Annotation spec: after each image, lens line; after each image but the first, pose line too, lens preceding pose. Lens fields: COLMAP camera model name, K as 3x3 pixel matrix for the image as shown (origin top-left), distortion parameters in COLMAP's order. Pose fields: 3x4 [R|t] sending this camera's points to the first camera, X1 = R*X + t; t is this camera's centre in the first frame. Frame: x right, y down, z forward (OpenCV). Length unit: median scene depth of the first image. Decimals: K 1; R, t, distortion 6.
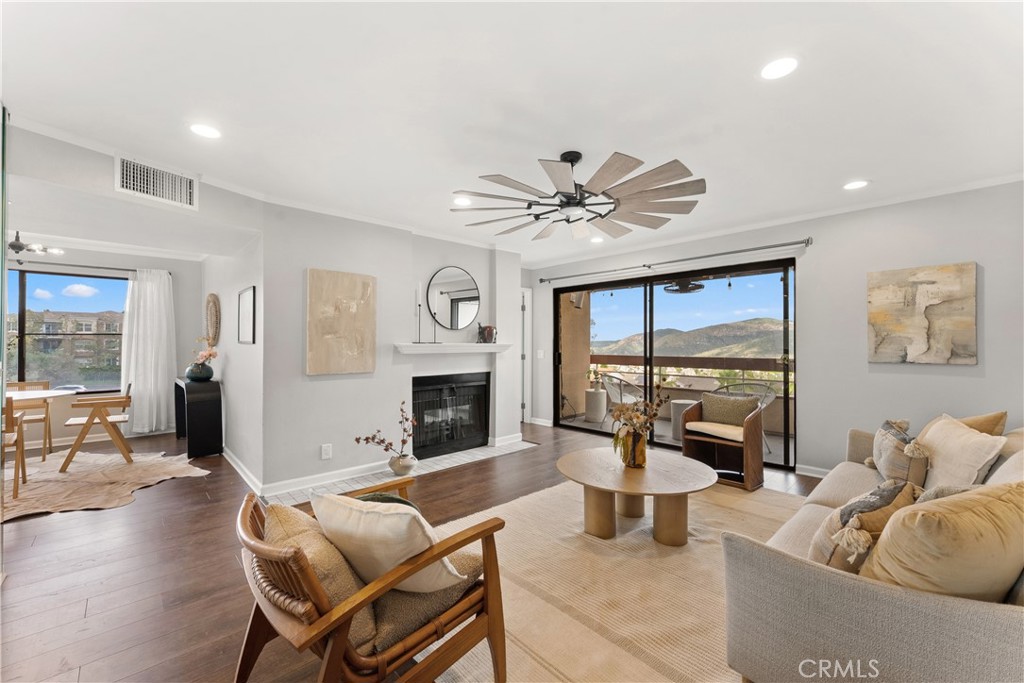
lens RADIAL K [[415.4, 0, 508.5], [0, 415.4, 342.2], [0, 0, 1]] dist [0.000850, -0.000041]
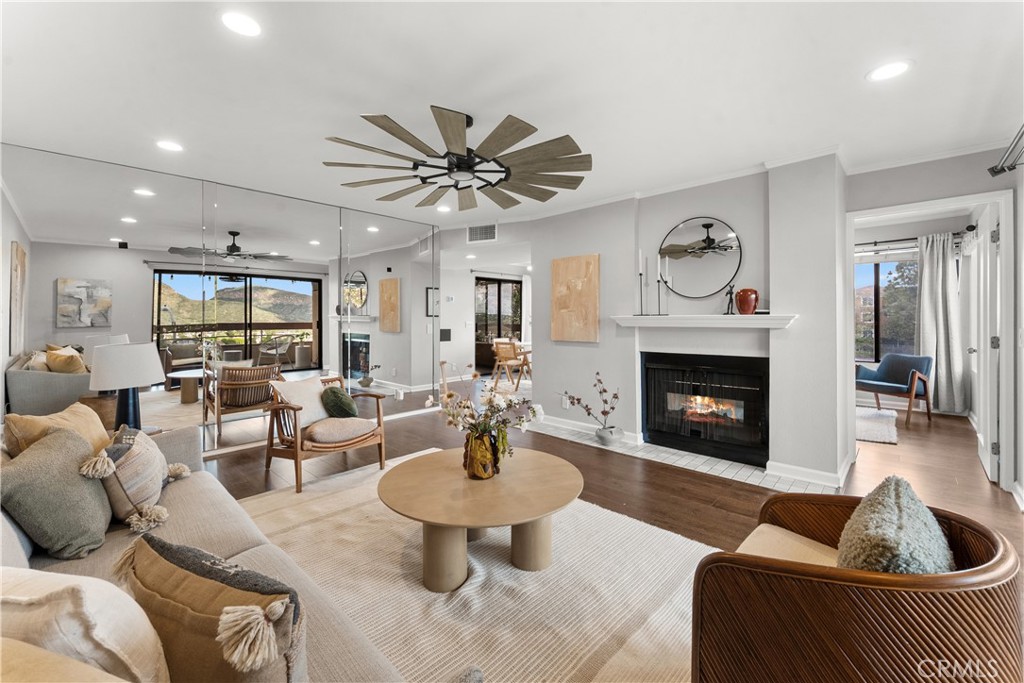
lens RADIAL K [[417.3, 0, 510.1], [0, 417.3, 316.4], [0, 0, 1]] dist [-0.000646, -0.000019]
pose [[0.057847, -0.004741, -0.998314, 0.773615], [0.006855, 0.999967, -0.004352, 0.007218], [0.998302, -0.006591, 0.057877, 0.730651]]
